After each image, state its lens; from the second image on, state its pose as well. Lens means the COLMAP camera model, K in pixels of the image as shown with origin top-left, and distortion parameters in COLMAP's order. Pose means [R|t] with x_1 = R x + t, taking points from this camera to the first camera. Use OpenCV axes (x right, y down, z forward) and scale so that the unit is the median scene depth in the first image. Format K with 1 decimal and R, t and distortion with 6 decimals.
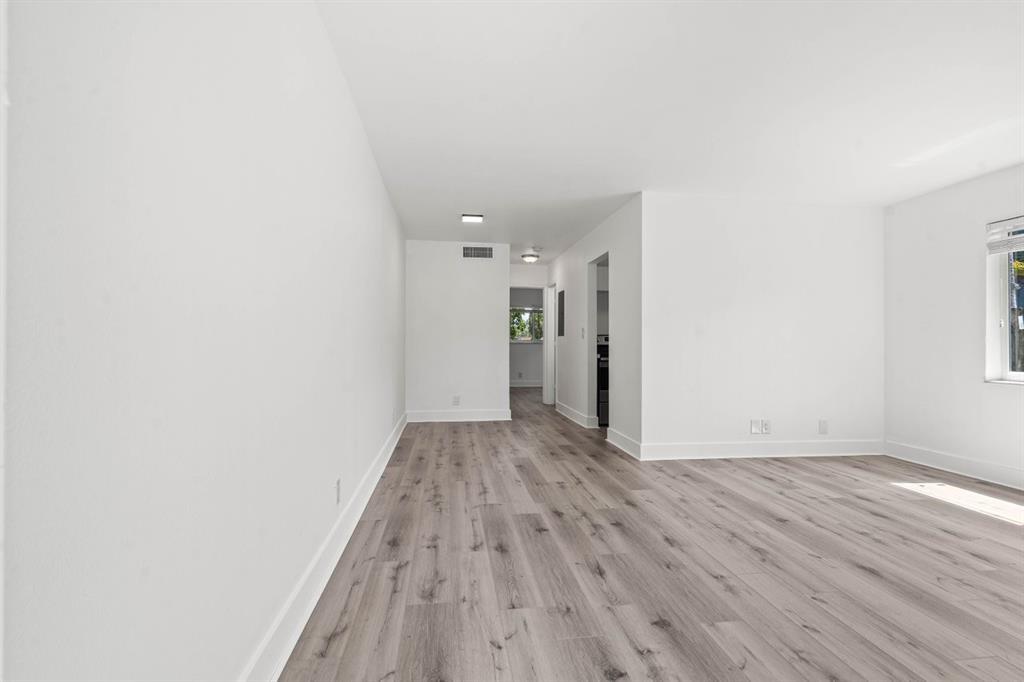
lens RADIAL K [[466.7, 0, 516.7], [0, 466.7, 343.1], [0, 0, 1]] dist [-0.001267, 0.000357]
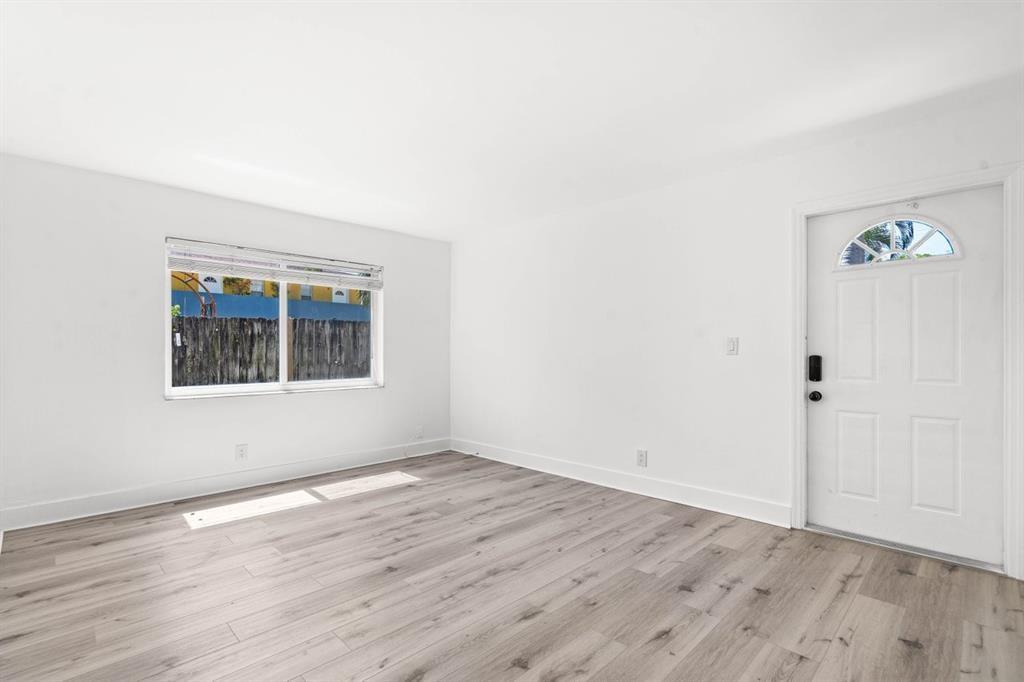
lens RADIAL K [[469.8, 0, 515.4], [0, 469.8, 346.7], [0, 0, 1]] dist [-0.001162, 0.000044]
pose [[-0.596792, 0.002385, 0.802392, -0.235477], [-0.006951, 0.999943, -0.008142, -0.027612], [-0.802366, -0.010436, -0.596741, 1.129641]]
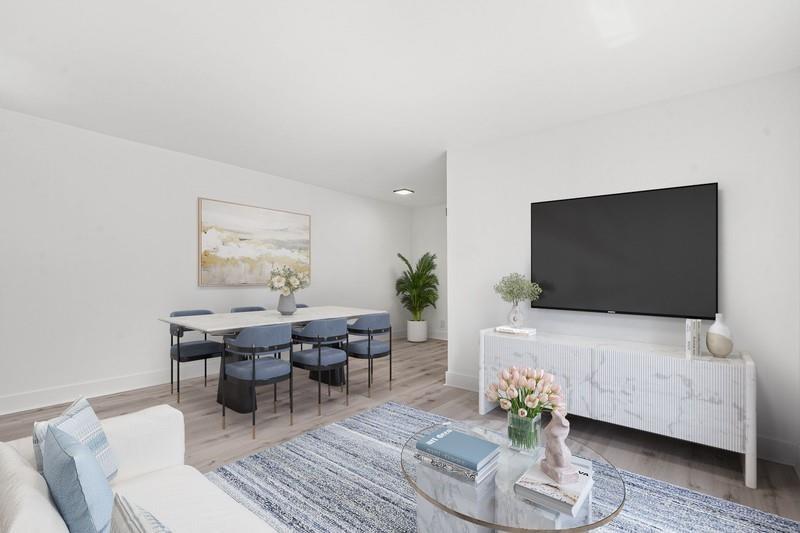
lens RADIAL K [[372.0, 0, 400.9], [0, 372.0, 271.0], [0, 0, 1]] dist [-0.002494, 0.000869]
pose [[0.676095, -0.013248, -0.736695, 1.107752], [-0.000143, 0.999836, -0.018111, -0.018230], [0.736814, 0.012350, 0.675982, 0.365169]]
